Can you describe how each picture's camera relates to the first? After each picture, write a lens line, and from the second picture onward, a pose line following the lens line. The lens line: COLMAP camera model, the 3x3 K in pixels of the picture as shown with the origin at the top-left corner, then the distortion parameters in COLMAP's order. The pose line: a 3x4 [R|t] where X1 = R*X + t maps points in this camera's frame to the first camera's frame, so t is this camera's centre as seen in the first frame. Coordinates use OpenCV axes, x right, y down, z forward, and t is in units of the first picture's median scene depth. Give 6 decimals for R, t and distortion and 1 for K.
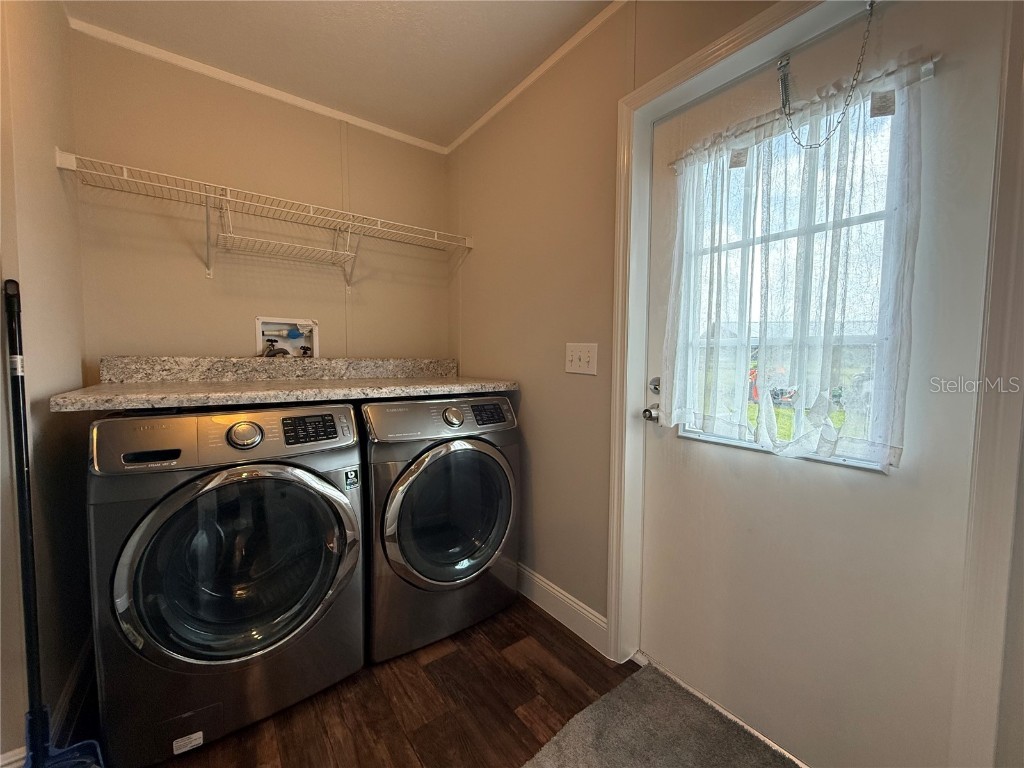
lens RADIAL K [[408.2, 0, 508.5], [0, 408.2, 383.0], [0, 0, 1]] dist [0.001244, -0.000093]
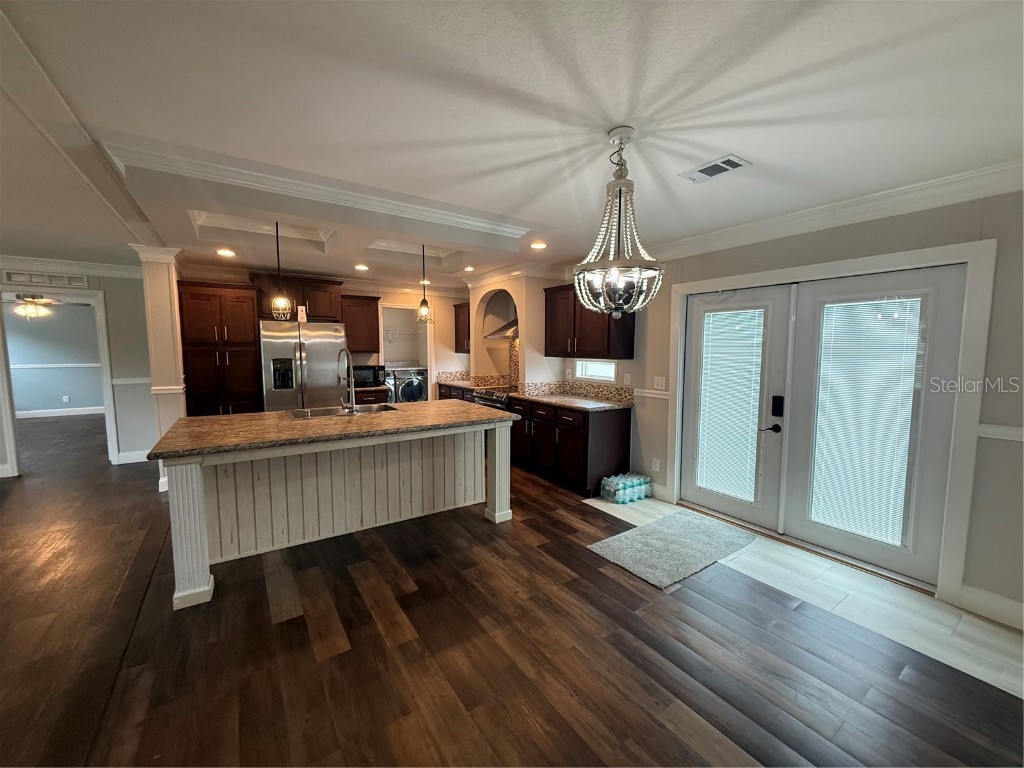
lens RADIAL K [[408.3, 0, 515.8], [0, 408.3, 384.9], [0, 0, 1]] dist [0.000464, 0.000129]
pose [[0.999421, -0.000147, -0.034026, 1.359653], [0.001293, 0.999432, 0.033660, 0.049557], [0.034002, -0.033685, 0.998854, -4.129414]]
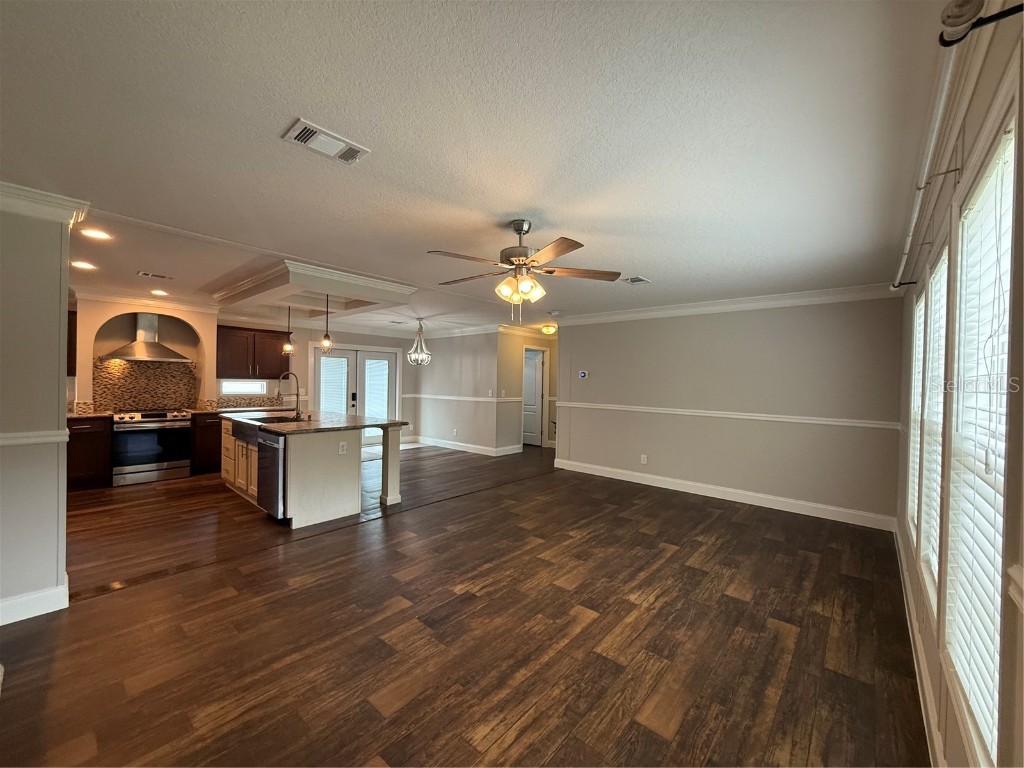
lens RADIAL K [[408.7, 0, 515.6], [0, 408.7, 385.0], [0, 0, 1]] dist [0.001031, 0.000004]
pose [[-0.218356, -0.021321, 0.975636, -2.862467], [0.039148, 0.998765, 0.030588, -0.002639], [-0.975084, 0.044873, -0.217251, -2.978243]]
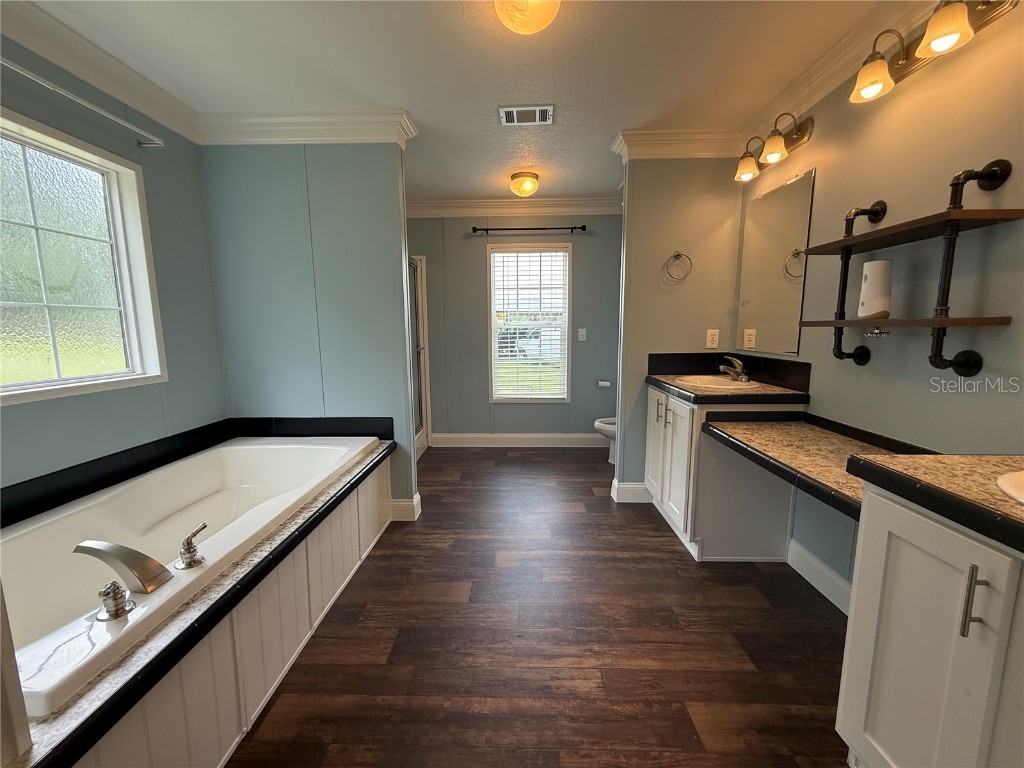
lens RADIAL K [[408.4, 0, 507.9], [0, 408.4, 383.3], [0, 0, 1]] dist [0.000314, -0.000038]
pose [[-0.618333, 0.106675, -0.778643, -0.419611], [-0.042909, 0.984685, 0.168978, 0.092234], [0.784744, 0.137895, -0.604286, -2.764580]]
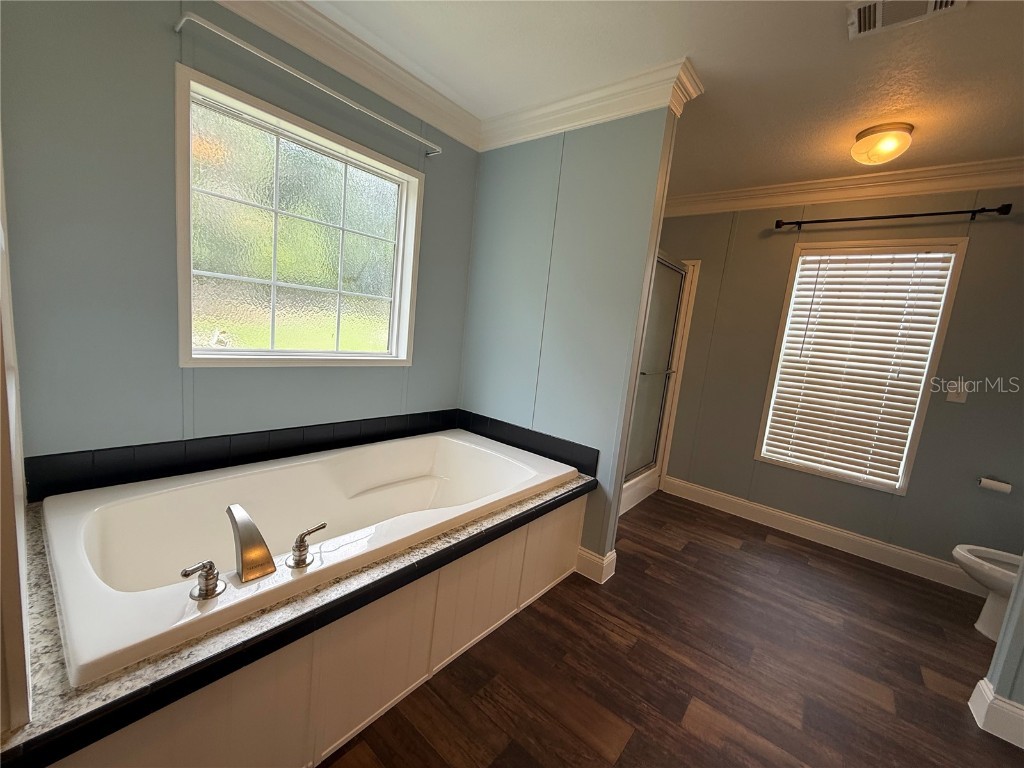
lens RADIAL K [[408.4, 0, 508.2], [0, 408.4, 383.6], [0, 0, 1]] dist [0.000747, 0.000273]
pose [[-0.965490, -0.073179, -0.249947, -0.754380], [-0.123480, 0.973611, 0.191924, 0.092164], [0.229306, 0.216164, -0.949048, -2.945194]]
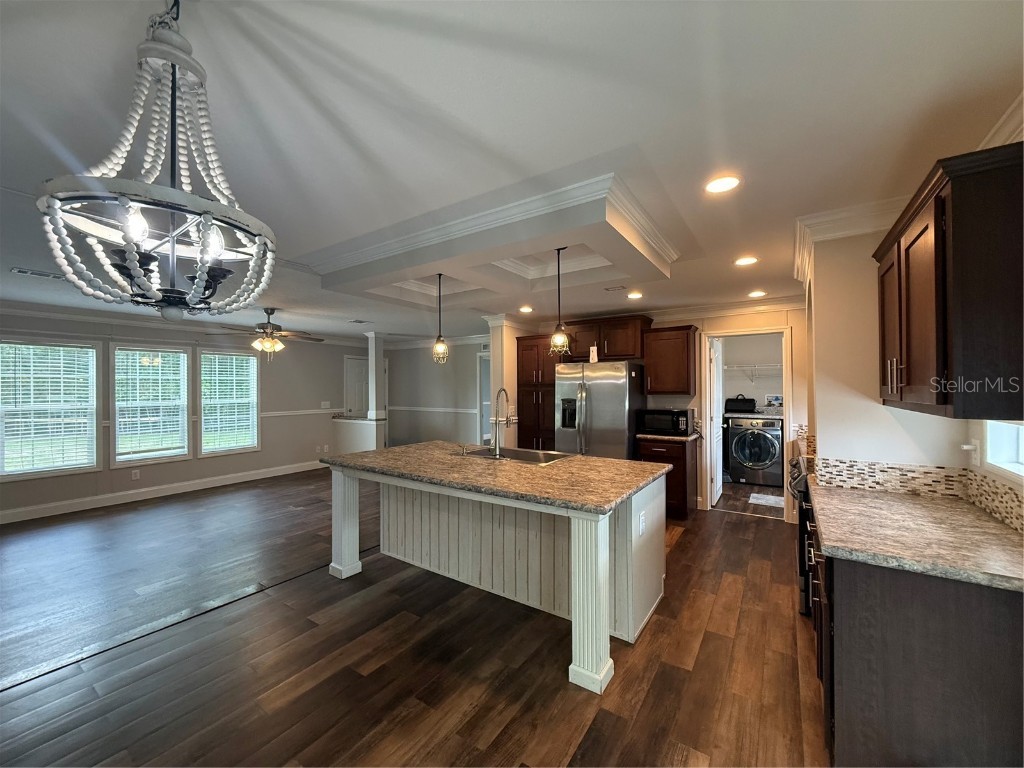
lens RADIAL K [[408.3, 0, 515.8], [0, 408.3, 384.9], [0, 0, 1]] dist [0.000464, 0.000129]
pose [[0.345458, -0.016857, -0.938283, 2.329661], [-0.049979, 0.998089, -0.036333, -0.015841], [0.937102, 0.059446, 0.343955, -2.664374]]
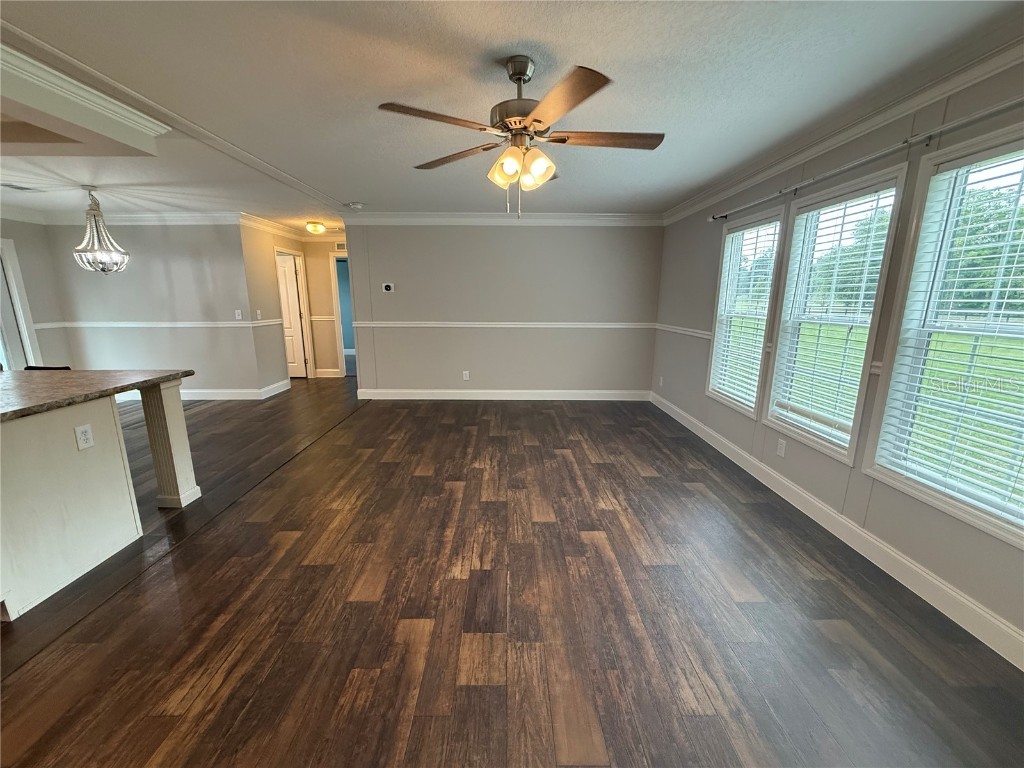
lens RADIAL K [[408.4, 0, 508.2], [0, 408.4, 383.6], [0, 0, 1]] dist [0.000747, 0.000273]
pose [[-0.805710, -0.132844, 0.577221, -1.979847], [0.027851, 0.964950, 0.260952, -0.045609], [-0.591655, 0.226328, -0.773770, -2.285845]]
